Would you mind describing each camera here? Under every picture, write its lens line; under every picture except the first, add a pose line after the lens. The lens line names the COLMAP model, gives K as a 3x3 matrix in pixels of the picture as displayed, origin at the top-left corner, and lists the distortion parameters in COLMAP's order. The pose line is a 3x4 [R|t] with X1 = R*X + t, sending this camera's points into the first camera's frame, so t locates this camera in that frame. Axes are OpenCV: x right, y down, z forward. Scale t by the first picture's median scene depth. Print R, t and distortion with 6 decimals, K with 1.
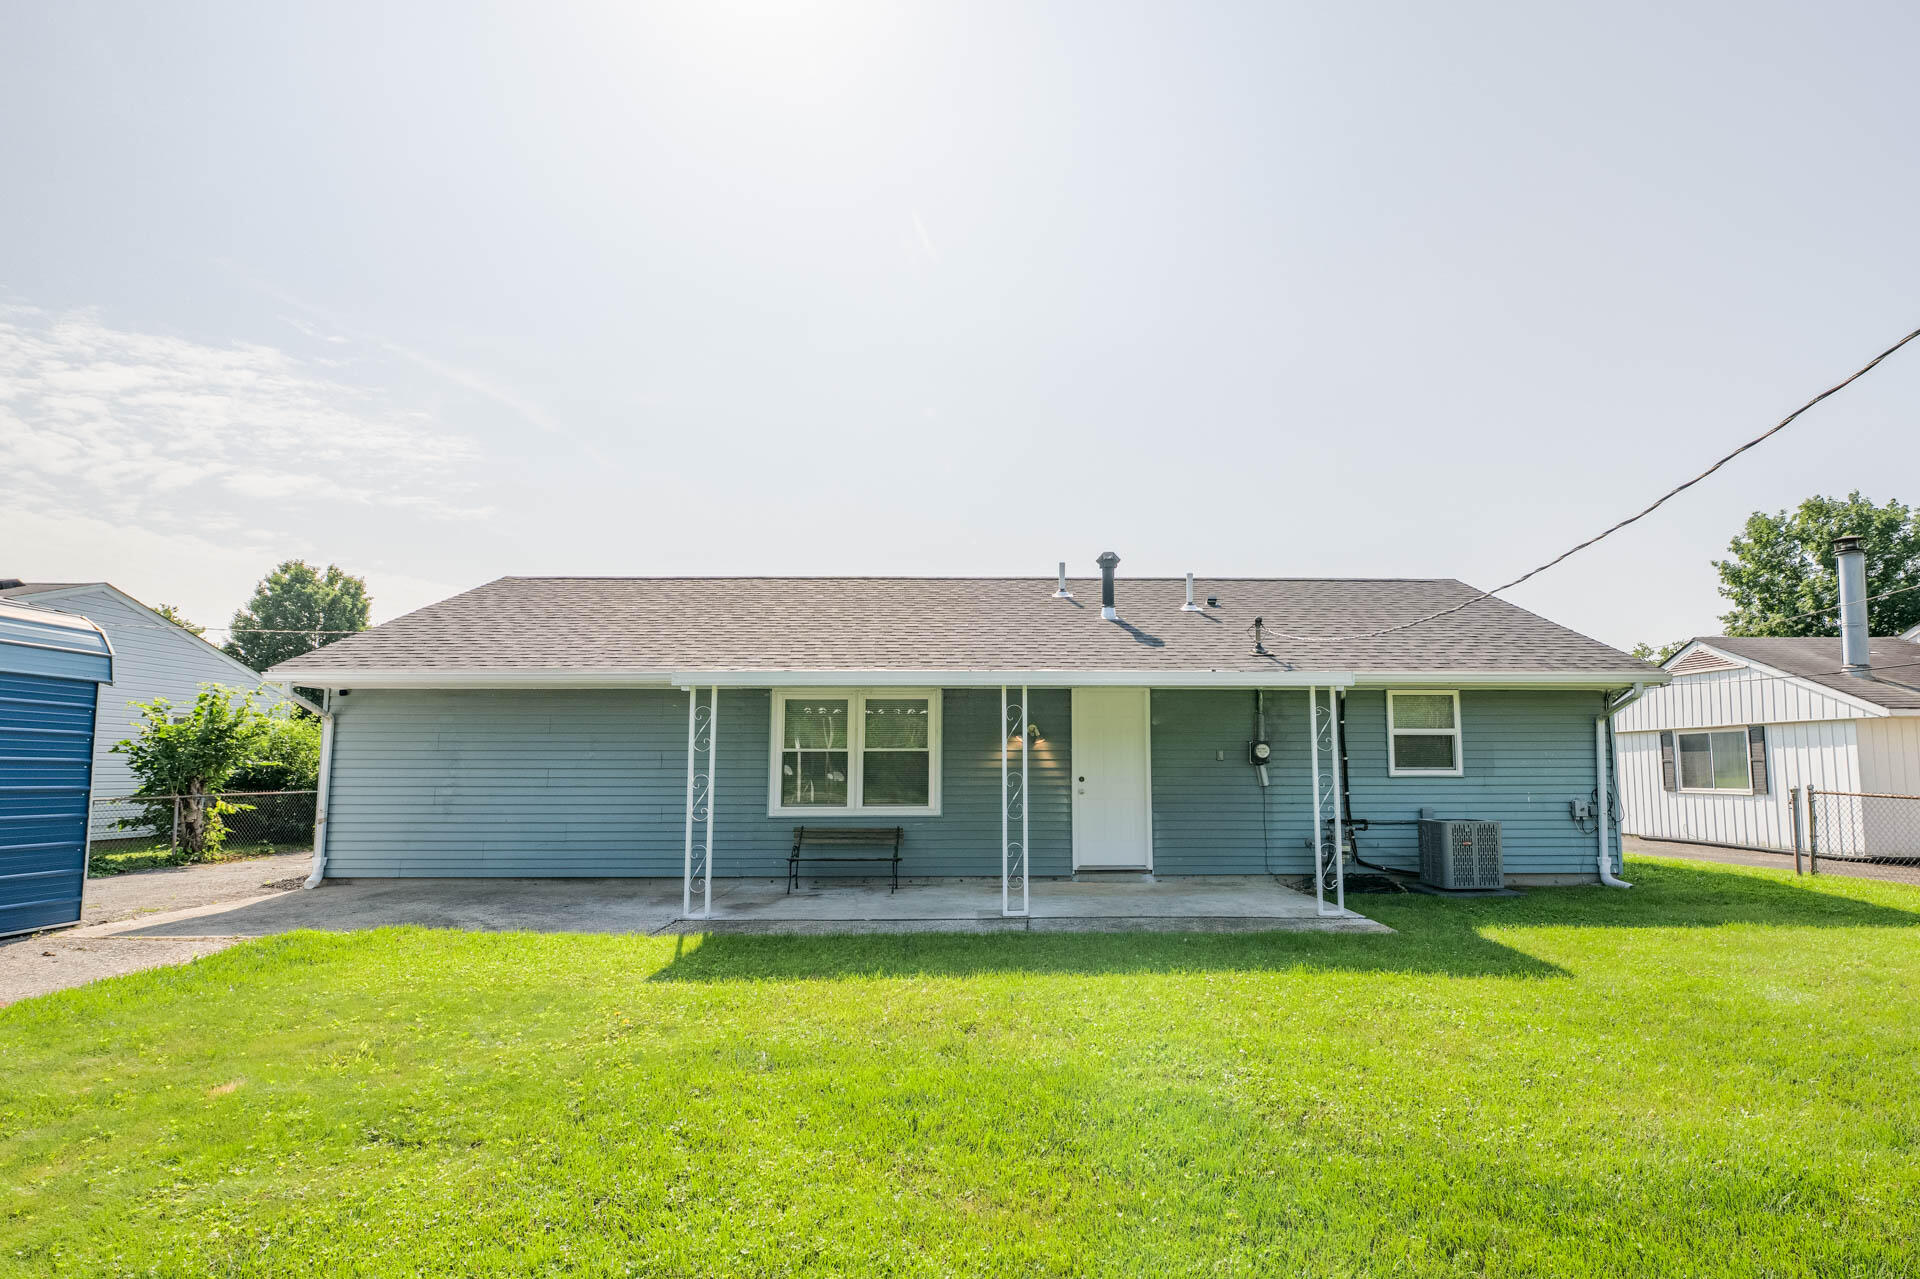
lens RADIAL K [[963.5, 0, 1019.5], [0, 963.5, 662.7], [0, 0, 1]] dist [-0.002500, 0.000547]
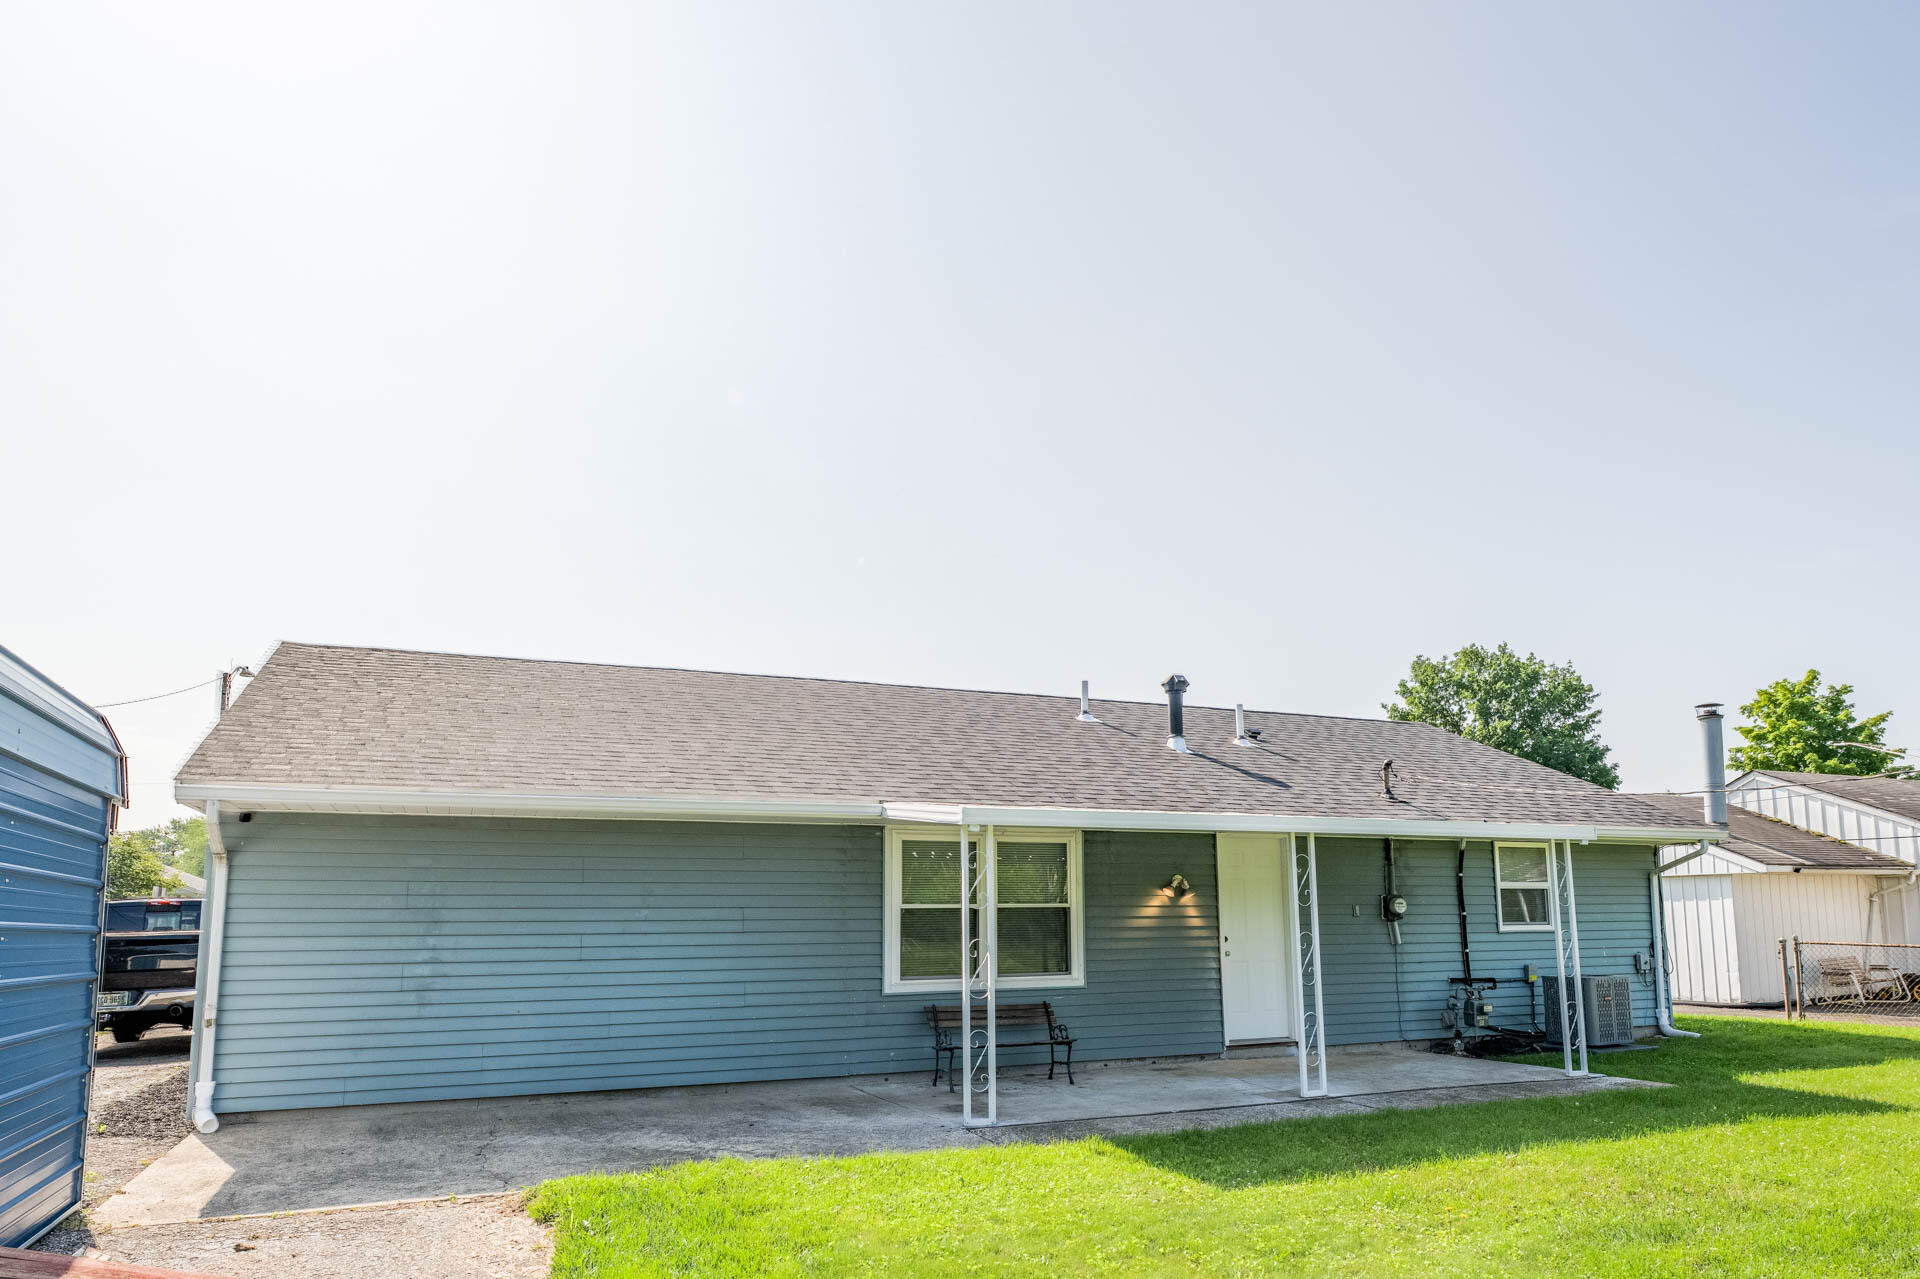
lens RADIAL K [[1249.6, 0, 1010.5], [0, 1249.6, 720.5], [0, 0, 1]] dist [-0.000598, -0.003415]
pose [[0.919668, 0.054871, 0.388844, -0.559180], [-0.033494, 0.997542, -0.061548, 0.000858], [-0.391266, 0.043580, 0.919245, 0.038426]]
